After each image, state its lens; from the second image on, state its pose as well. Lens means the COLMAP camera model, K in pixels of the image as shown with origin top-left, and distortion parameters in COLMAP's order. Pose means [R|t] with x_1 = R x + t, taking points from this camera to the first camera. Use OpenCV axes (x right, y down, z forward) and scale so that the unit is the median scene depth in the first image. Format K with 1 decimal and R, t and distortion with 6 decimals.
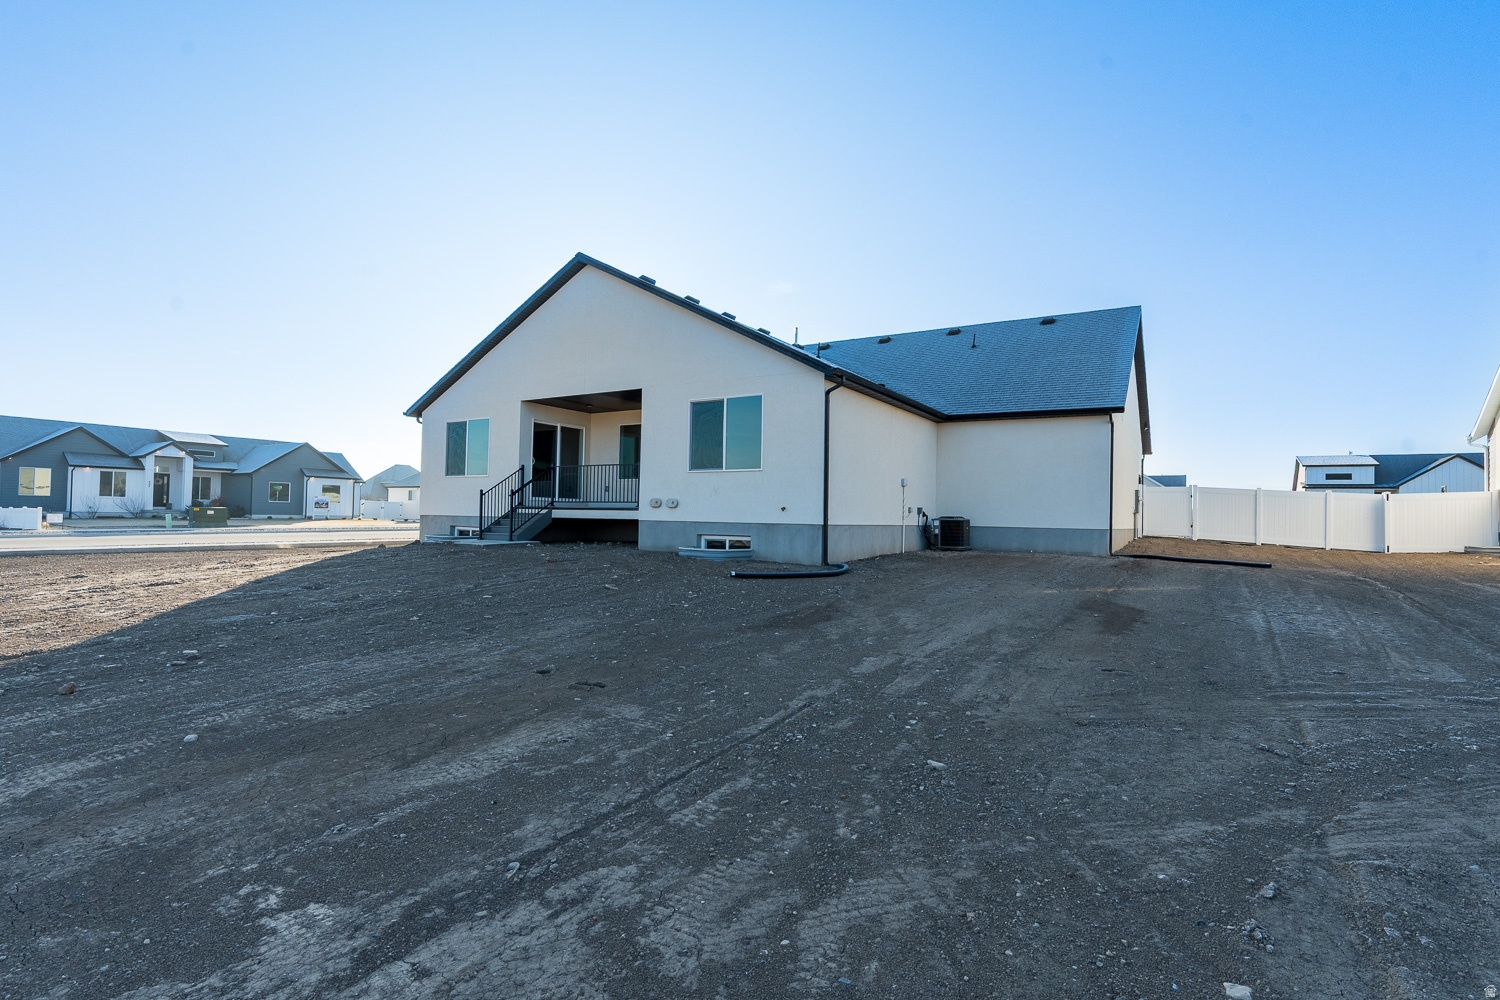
lens RADIAL K [[673.9, 0, 750.0], [0, 673.9, 500.0], [0, 0, 1]] dist [-0.015249, 0.000414]
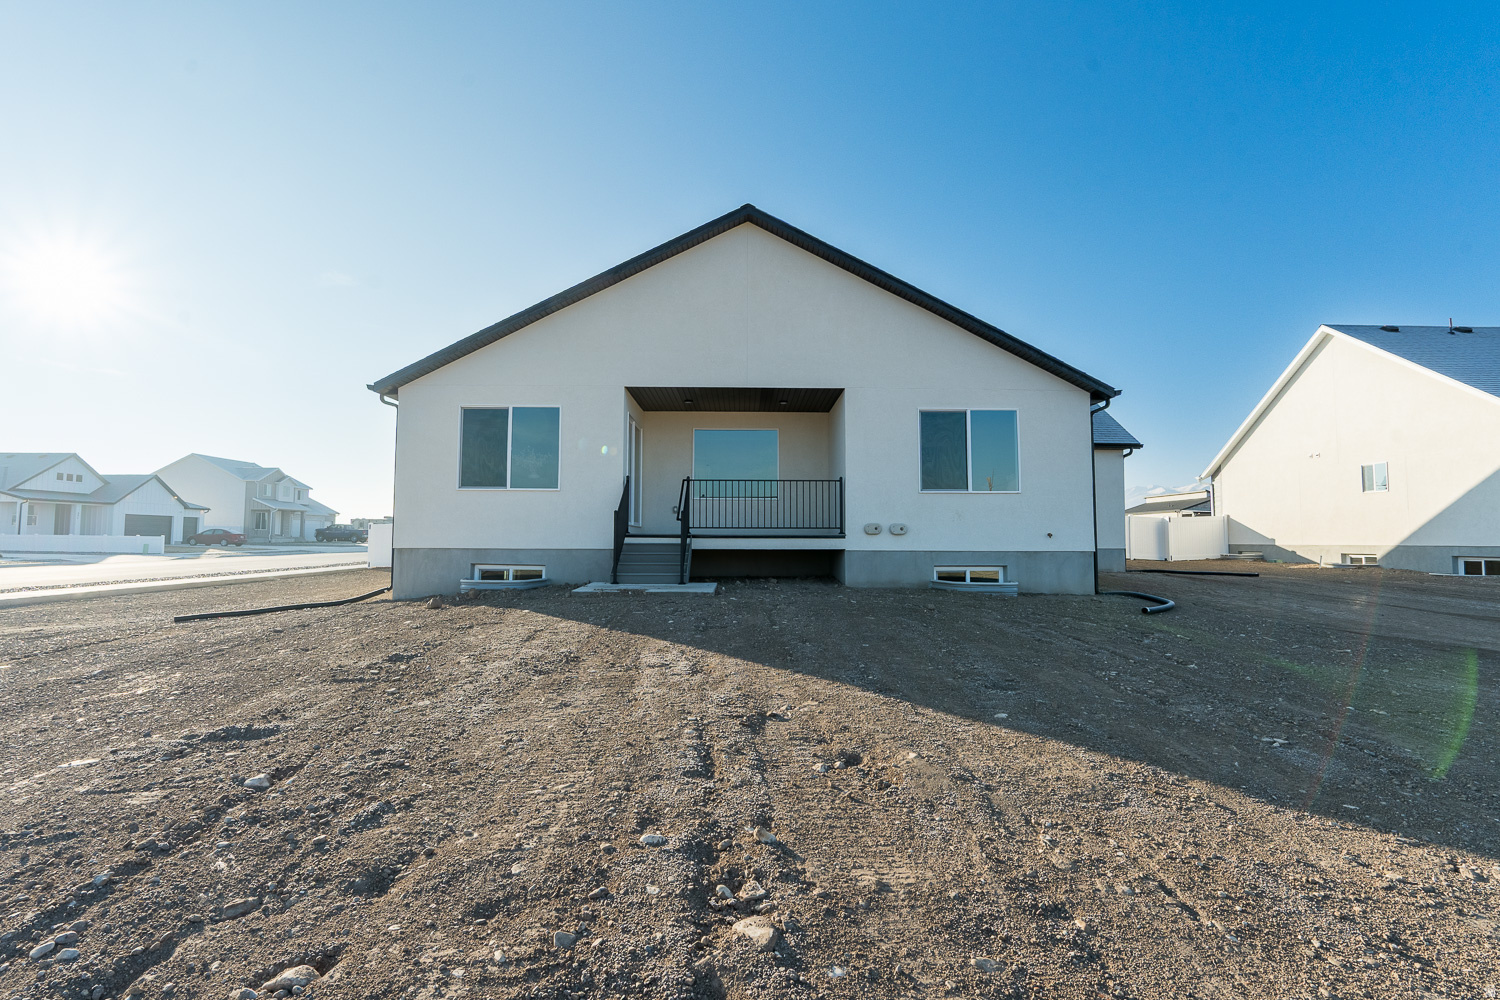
lens RADIAL K [[673.9, 0, 750.0], [0, 673.9, 500.0], [0, 0, 1]] dist [-0.015249, 0.000414]
pose [[0.867164, 0.015267, 0.497788, -0.660806], [0.000489, 0.999503, -0.031507, -0.005311], [-0.498022, 0.027565, 0.866726, 0.350938]]
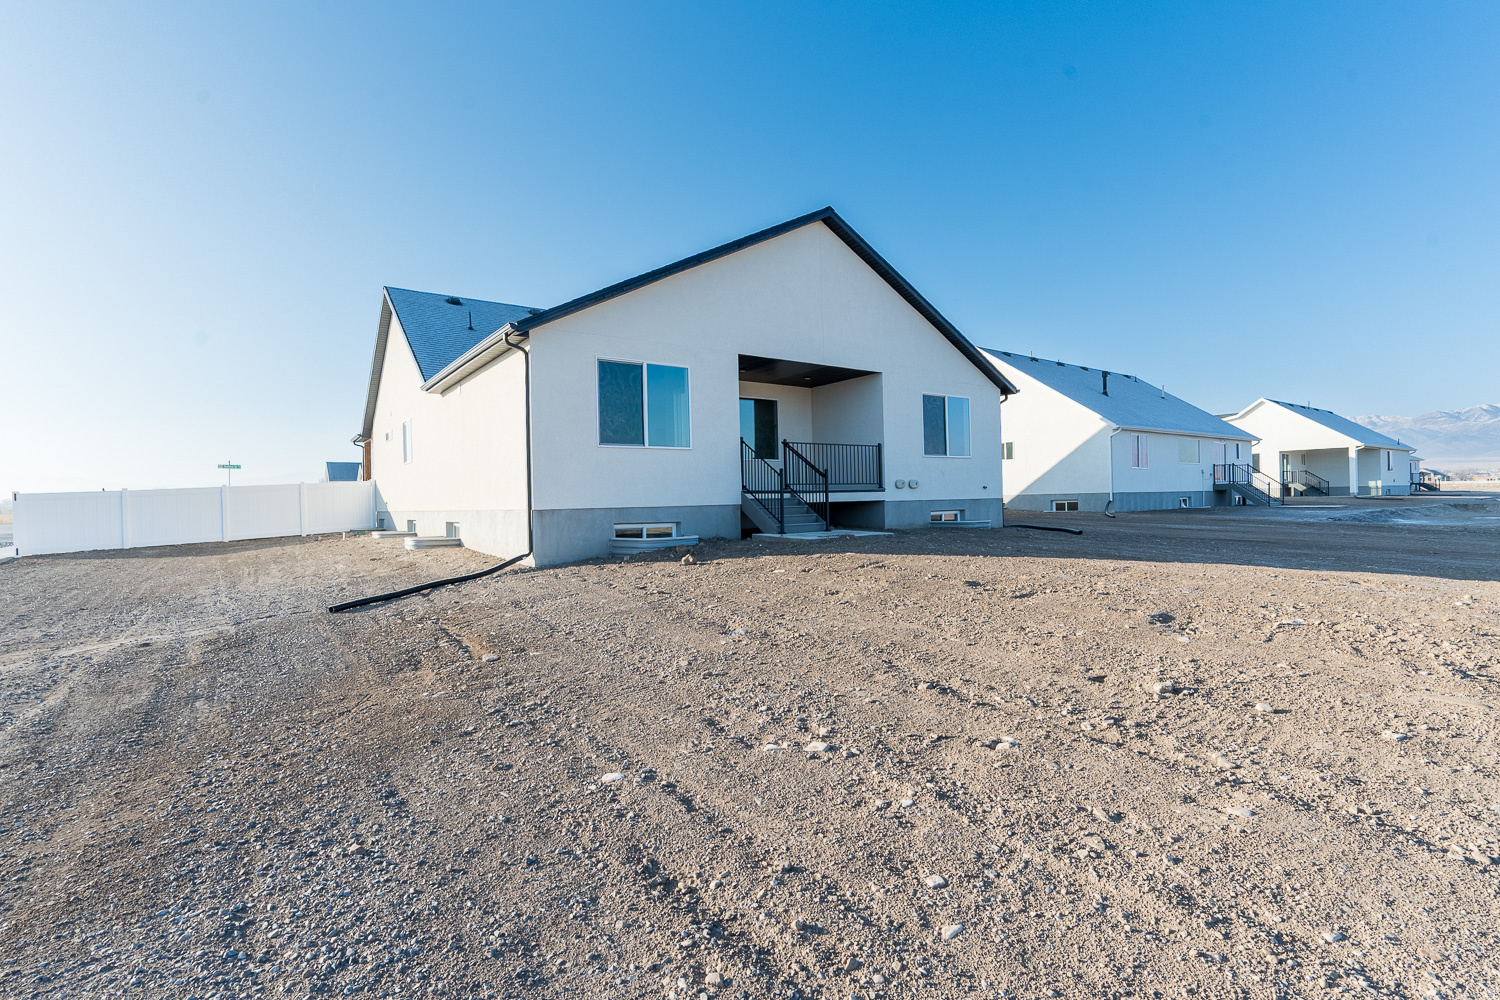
lens RADIAL K [[783.9, 0, 749.1], [0, 783.9, 484.9], [0, 0, 1]] dist [0.025600, 0.000050]
pose [[0.375361, -0.011603, 0.926806, -1.339036], [0.001806, 0.999929, 0.011787, -0.009627], [-0.926877, -0.002750, 0.375356, 0.735077]]
